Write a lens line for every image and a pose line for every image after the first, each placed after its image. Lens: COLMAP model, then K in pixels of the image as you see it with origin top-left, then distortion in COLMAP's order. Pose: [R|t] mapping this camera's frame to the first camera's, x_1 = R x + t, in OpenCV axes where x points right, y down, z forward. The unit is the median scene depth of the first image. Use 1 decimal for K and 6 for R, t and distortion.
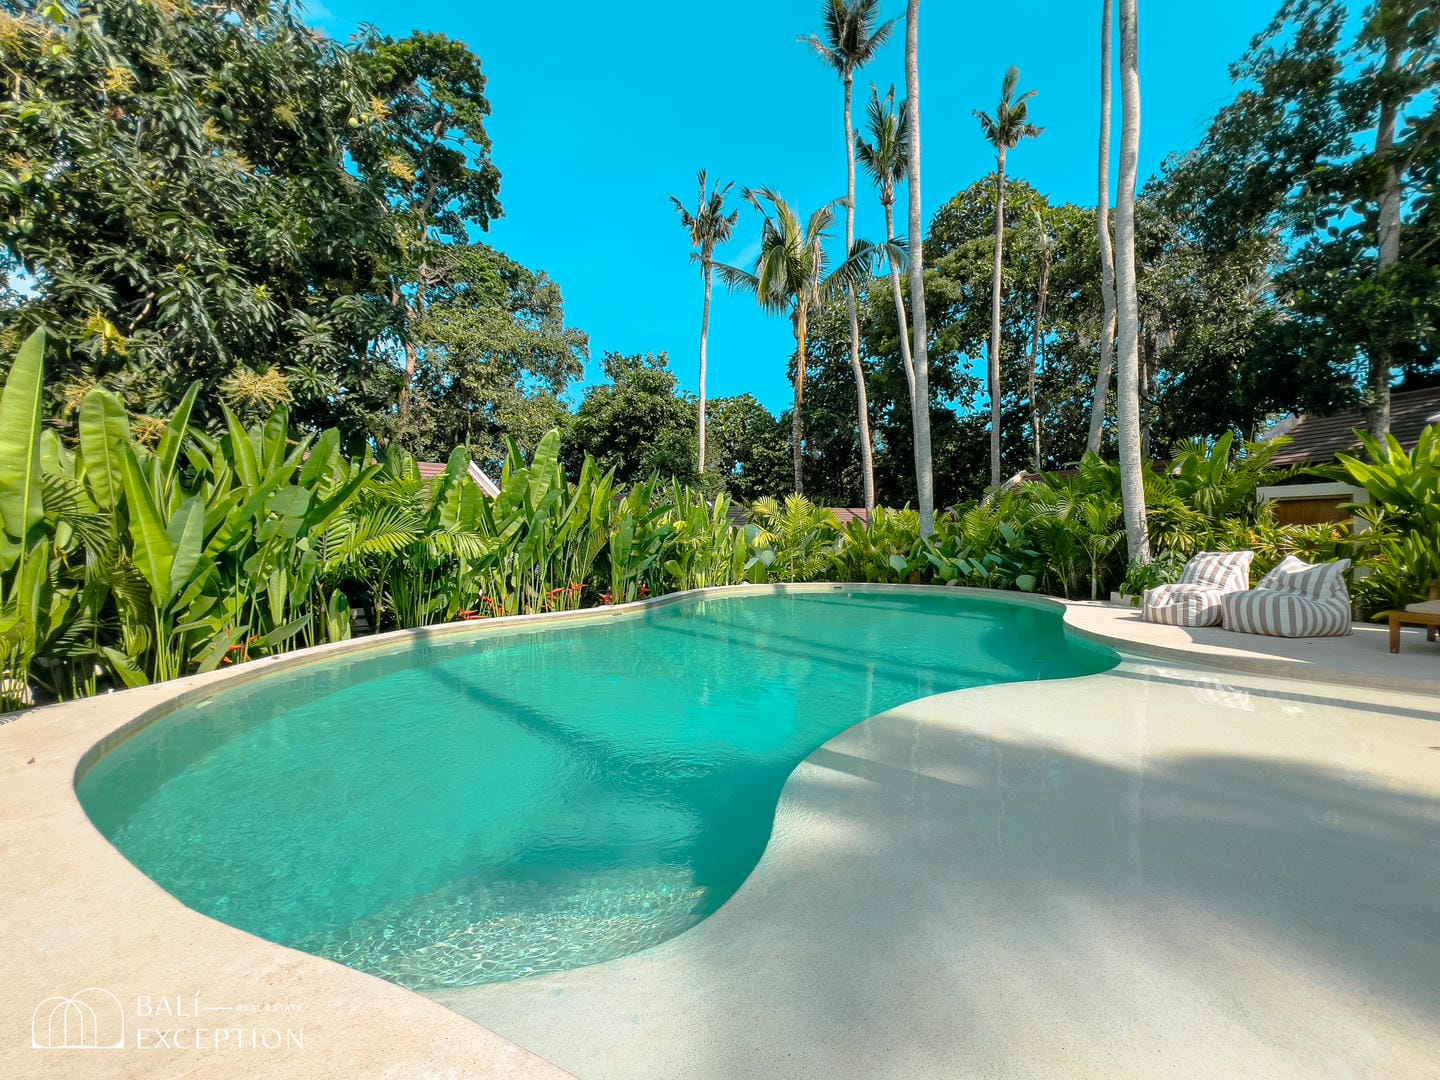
lens RADIAL K [[594.3, 0, 707.3], [0, 594.3, 540.8], [0, 0, 1]] dist [-0.007048, 0.001785]
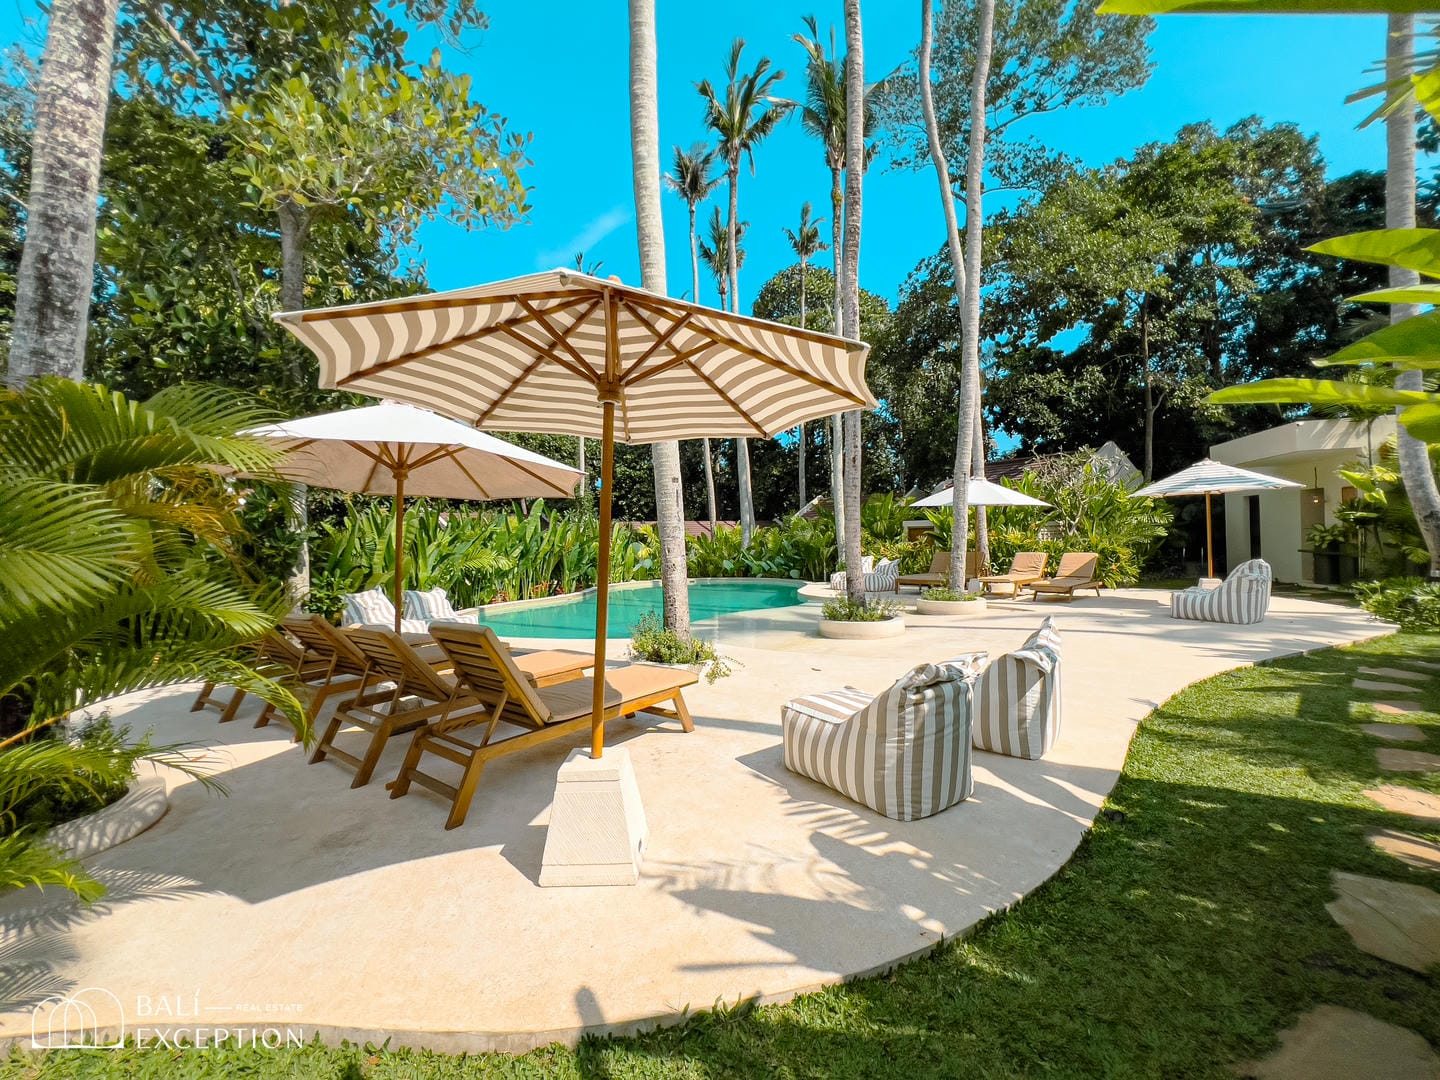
lens RADIAL K [[594.3, 0, 718.1], [0, 594.3, 539.5], [0, 0, 1]] dist [-0.007048, 0.001785]
pose [[0.964799, -0.017690, 0.262394, -0.119443], [0.019584, 0.999798, -0.004607, -0.022808], [-0.262260, 0.009583, 0.964950, -0.512586]]
